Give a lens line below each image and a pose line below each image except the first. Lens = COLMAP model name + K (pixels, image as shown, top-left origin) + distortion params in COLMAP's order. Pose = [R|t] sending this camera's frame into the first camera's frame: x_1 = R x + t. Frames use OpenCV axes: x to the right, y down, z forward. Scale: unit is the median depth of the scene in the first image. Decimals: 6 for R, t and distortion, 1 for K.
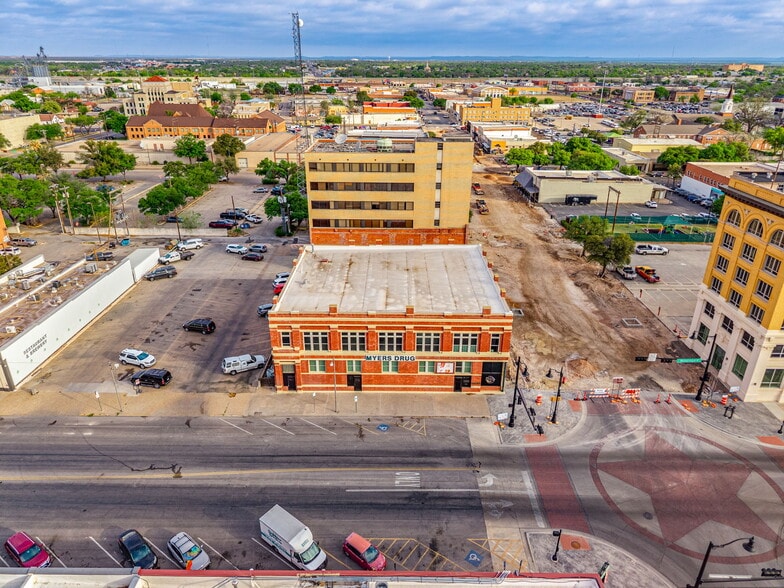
lens RADIAL K [[522.2, 0, 394.3], [0, 522.2, 290.7], [0, 0, 1]] dist [0.021467, -0.025105]
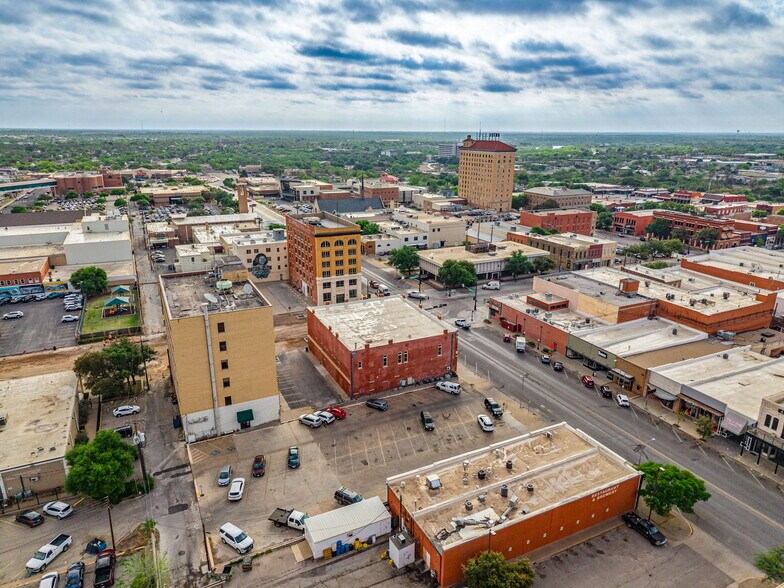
lens RADIAL K [[522.2, 0, 395.1], [0, 522.2, 288.9], [0, 0, 1]] dist [0.021467, -0.025105]
pose [[-0.447721, -0.269571, 0.852571, -1.493880], [0.348074, 0.825726, 0.443871, -0.872336], [-0.823645, 0.495488, -0.275864, 1.430649]]
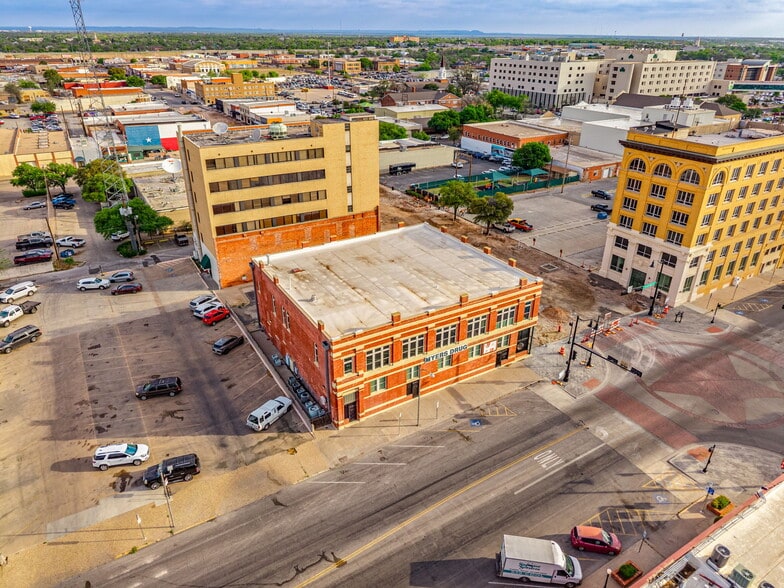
lens RADIAL K [[522.2, 0, 392.9], [0, 522.2, 294.5], [0, 0, 1]] dist [0.021467, -0.025105]
pose [[0.854307, -0.230455, 0.465886, -0.464706], [0.206715, 0.973042, 0.102266, -0.083991], [-0.476895, 0.008939, 0.878915, 0.188637]]
